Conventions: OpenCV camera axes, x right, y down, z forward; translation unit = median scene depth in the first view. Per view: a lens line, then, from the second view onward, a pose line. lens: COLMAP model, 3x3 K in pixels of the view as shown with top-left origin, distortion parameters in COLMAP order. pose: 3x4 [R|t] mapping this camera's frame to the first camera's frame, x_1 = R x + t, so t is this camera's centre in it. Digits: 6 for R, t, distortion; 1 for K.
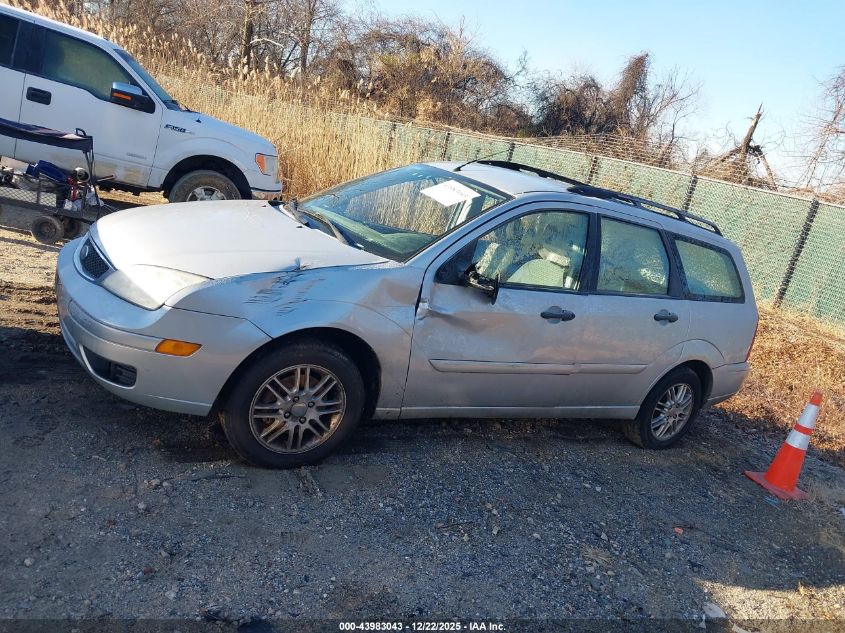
lens RADIAL K [[595.5, 0, 431.4], [0, 595.5, 316.8], [0, 0, 1]] dist [0.002157, -0.002263]
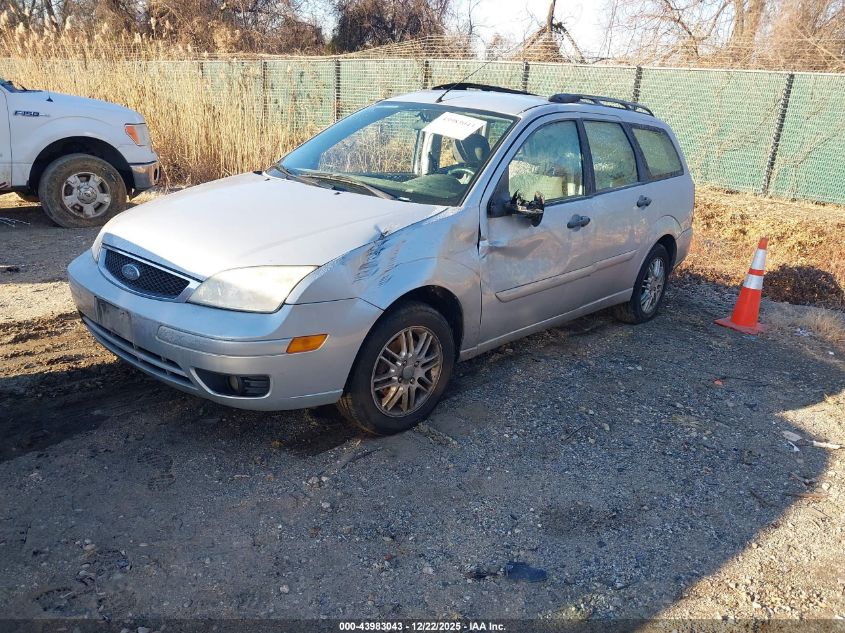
lens RADIAL K [[590.4, 0, 380.8], [0, 590.4, 316.7], [0, 0, 1]] dist [0.066133, -0.113301]
pose [[0.948296, -0.256222, 0.187310, -0.352213], [0.231198, 0.961979, 0.145409, -0.075083], [-0.217445, -0.094586, 0.971479, 0.032712]]
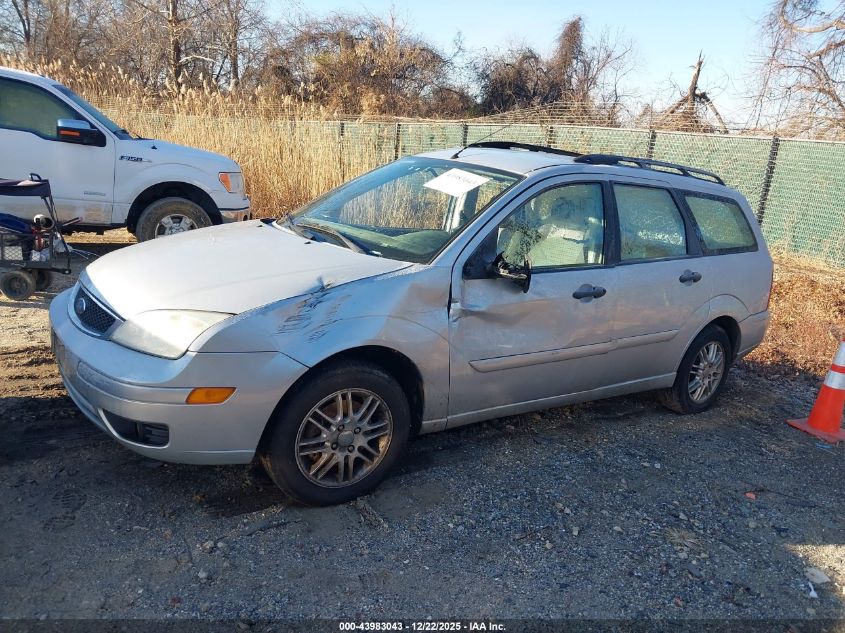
lens RADIAL K [[591.8, 0, 422.5], [0, 591.8, 316.5], [0, 0, 1]] dist [0.001135, -0.002780]
pose [[0.986995, -0.156093, 0.038420, -0.090154], [0.155501, 0.987672, 0.017960, -0.023762], [-0.040750, -0.011752, 0.999100, 0.064955]]
